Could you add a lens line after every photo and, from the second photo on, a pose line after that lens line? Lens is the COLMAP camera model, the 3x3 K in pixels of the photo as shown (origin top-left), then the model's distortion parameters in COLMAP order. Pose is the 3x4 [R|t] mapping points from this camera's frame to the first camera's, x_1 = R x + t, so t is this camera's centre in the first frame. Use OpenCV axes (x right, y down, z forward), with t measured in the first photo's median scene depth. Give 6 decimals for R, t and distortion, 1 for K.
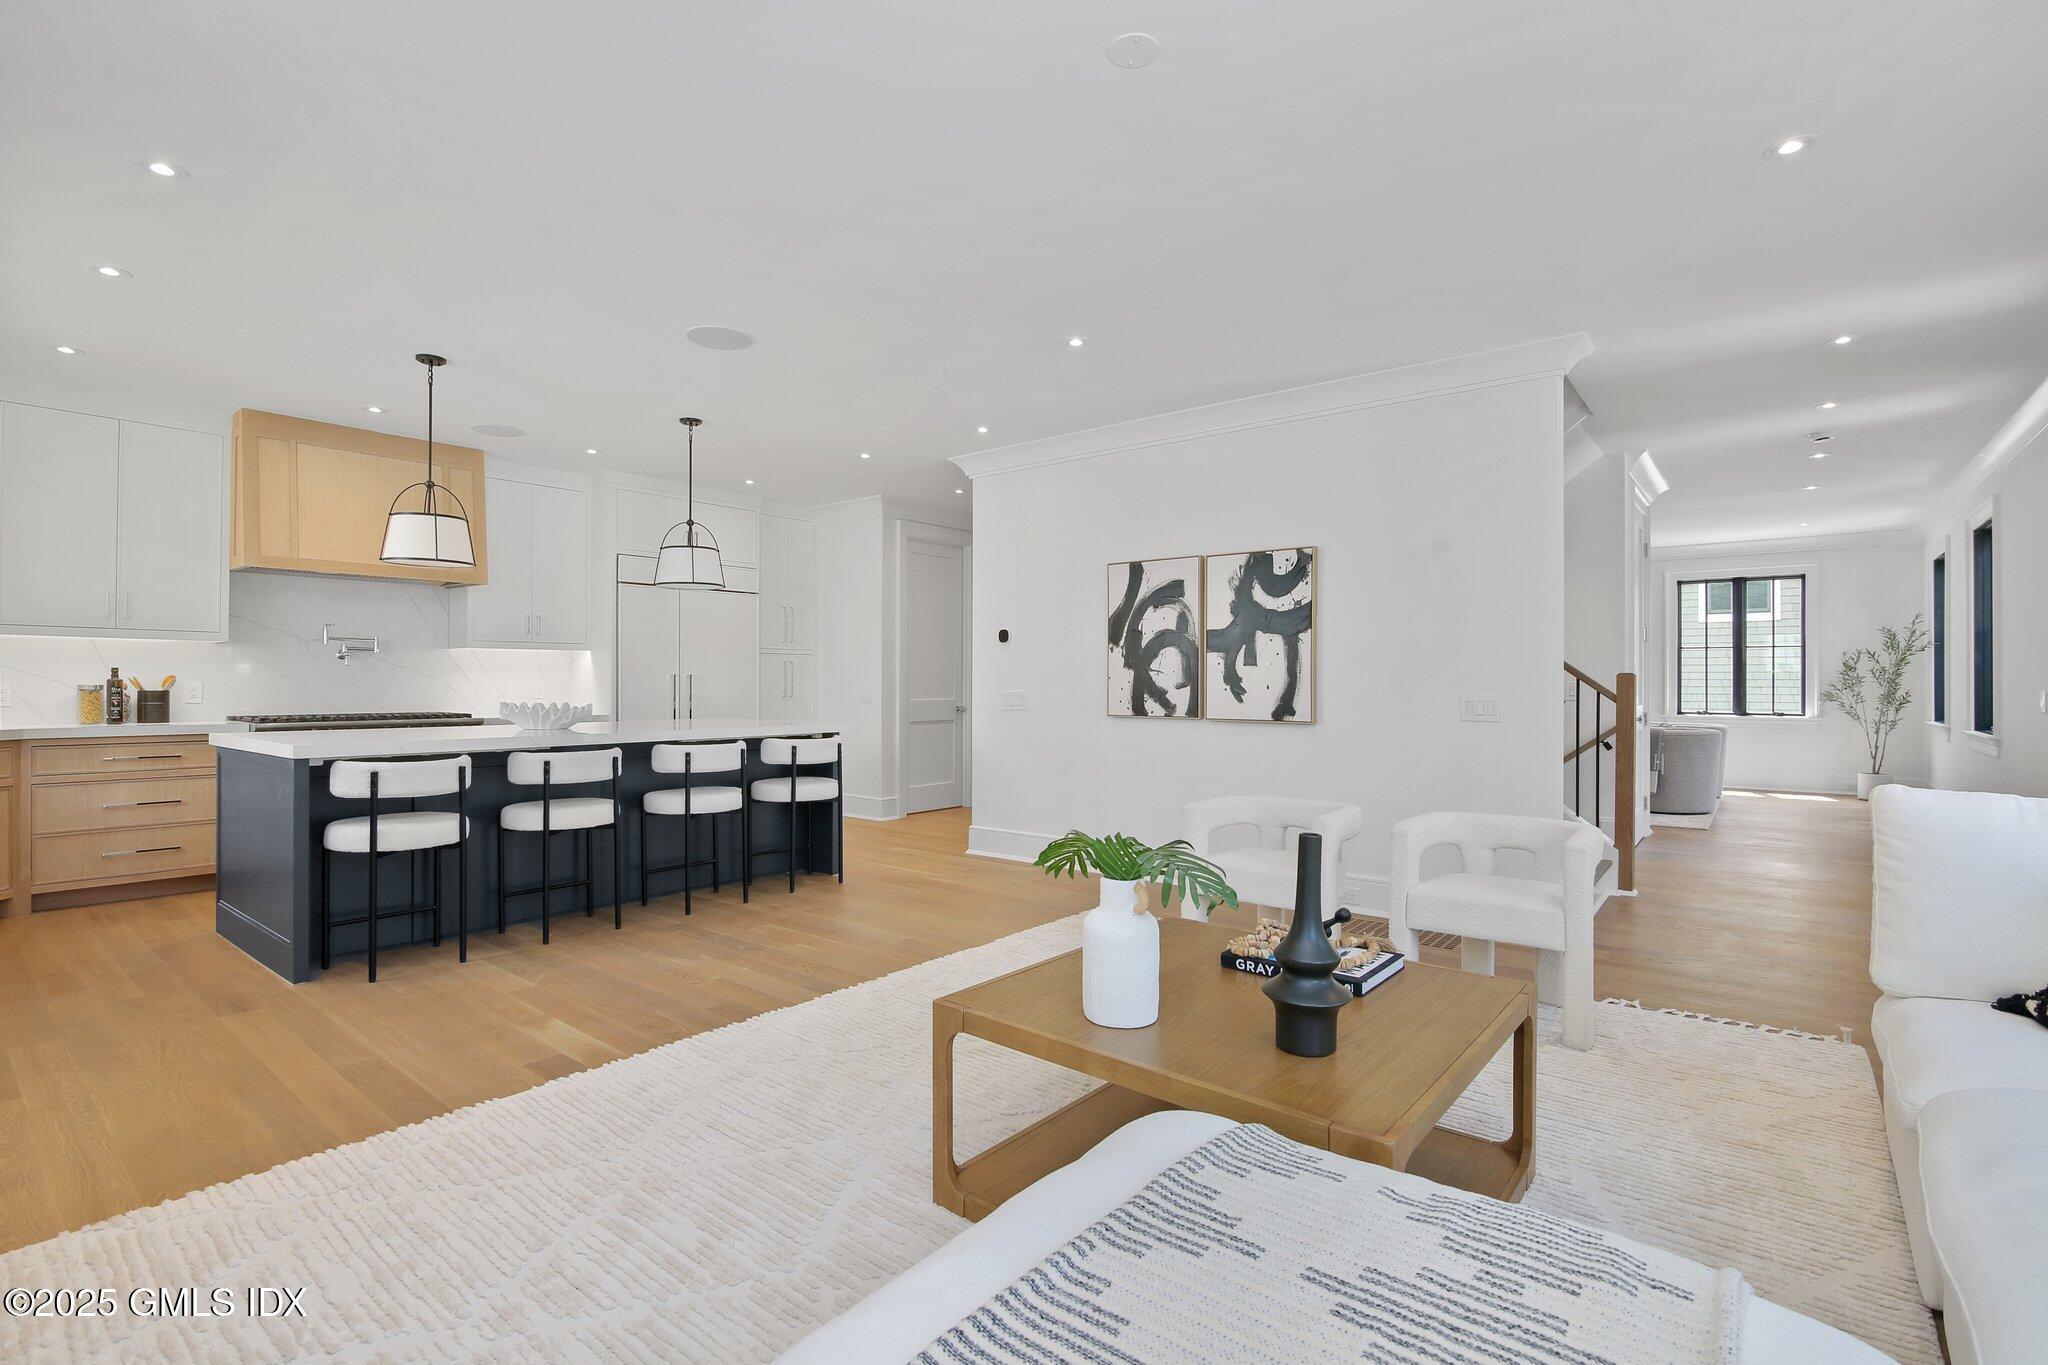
lens RADIAL K [[942.4, 0, 1015.7], [0, 942.4, 685.9], [0, 0, 1]] dist [-0.023366, 0.001035]
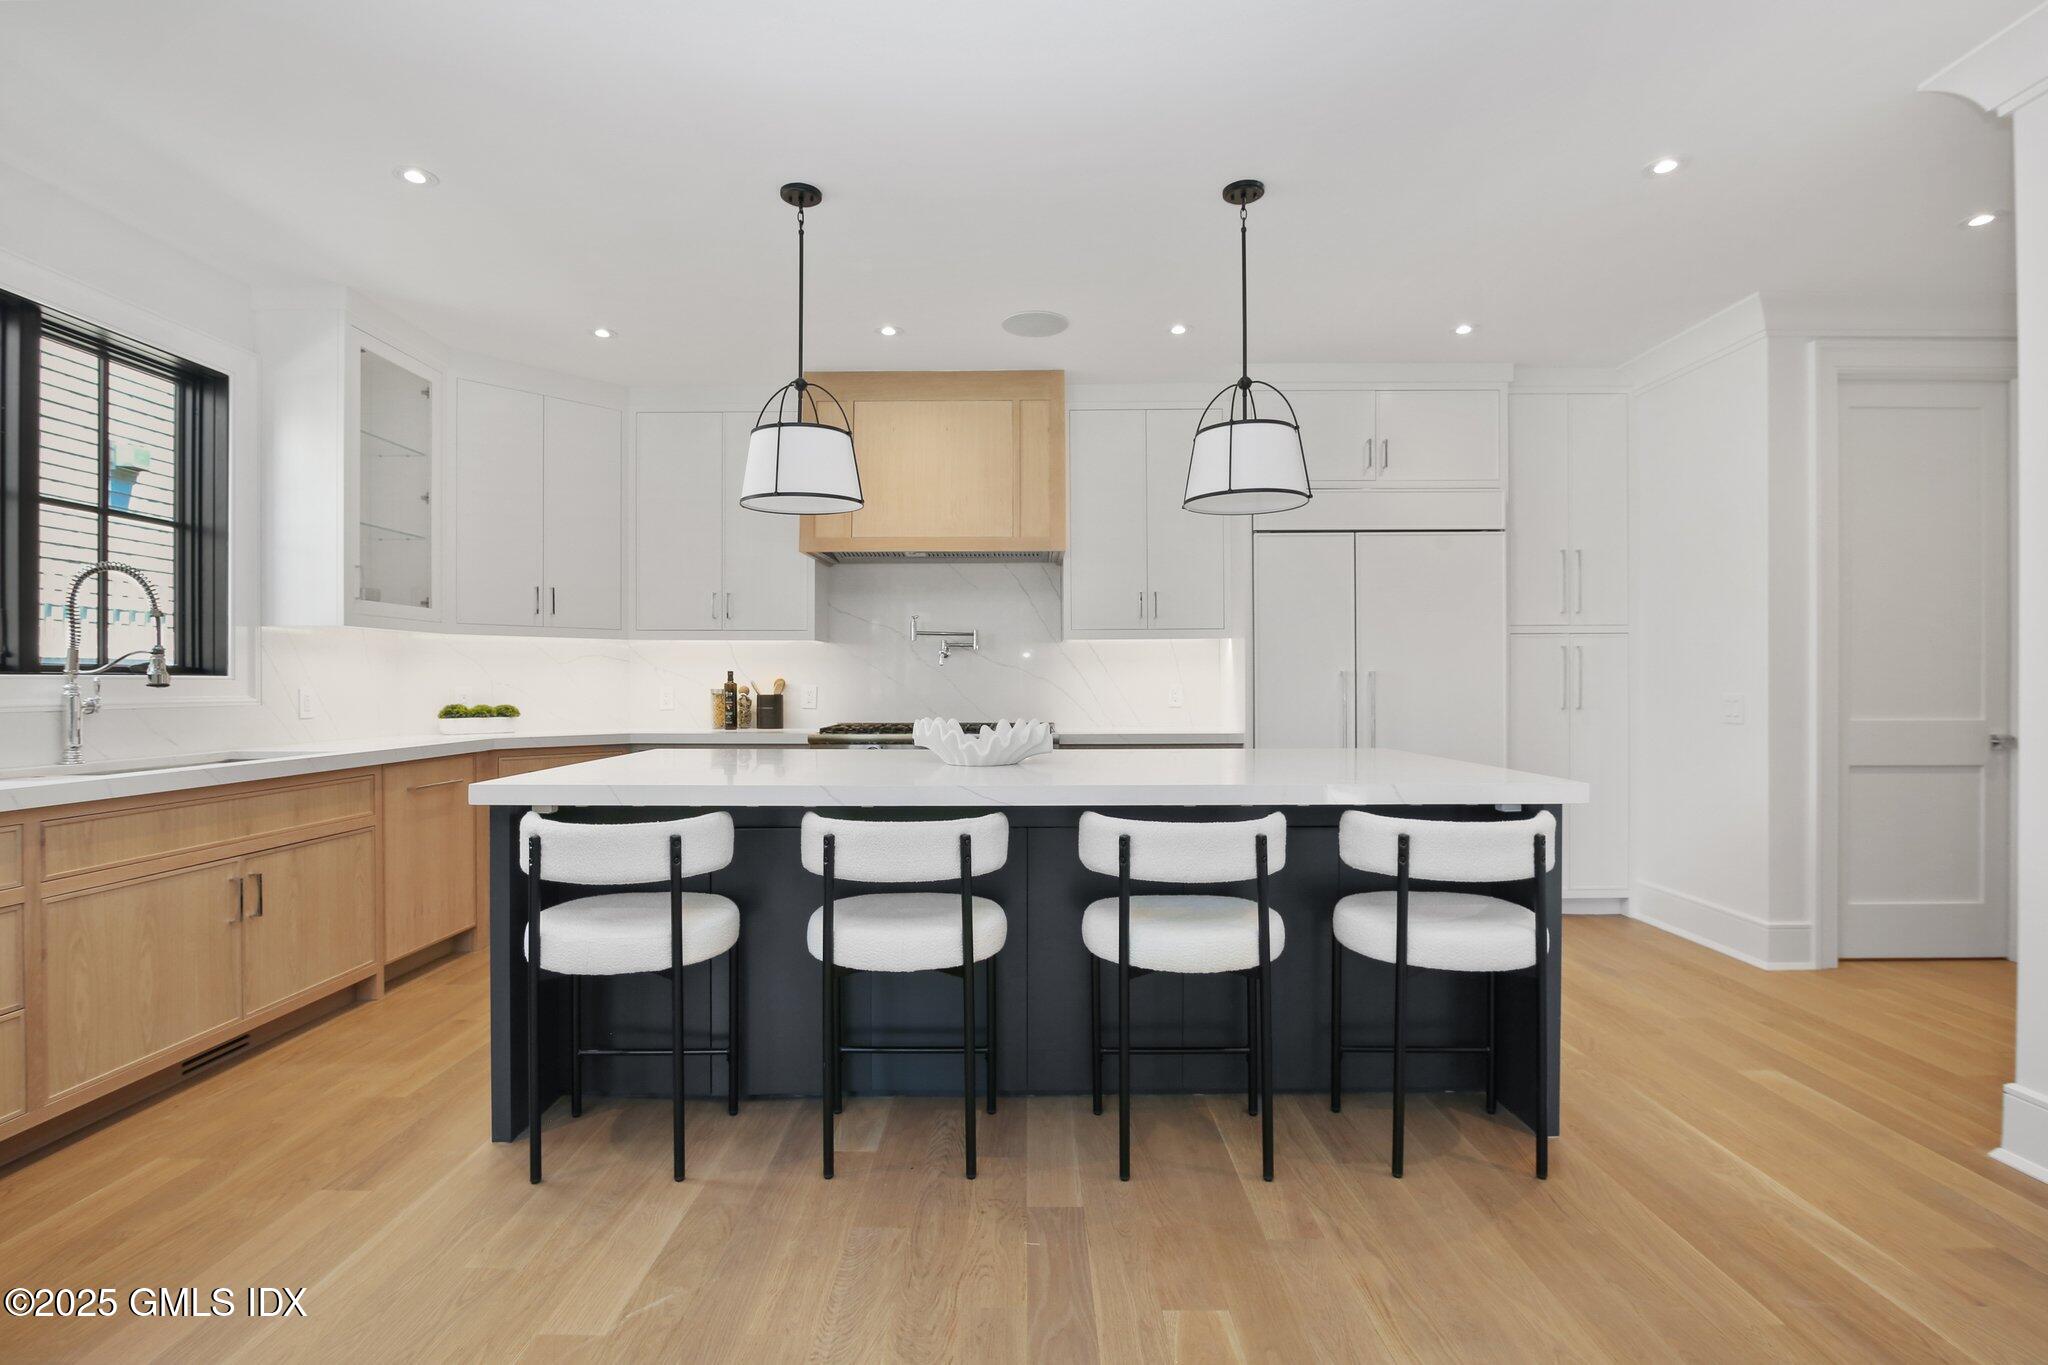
lens RADIAL K [[942.4, 0, 1021.0], [0, 942.4, 685.7], [0, 0, 1]] dist [-0.023366, 0.001035]
pose [[0.623028, -0.001657, -0.782198, -0.012455], [0.001495, 0.999998, -0.000928, -0.003286], [0.782198, -0.000591, 0.623030, 0.593567]]
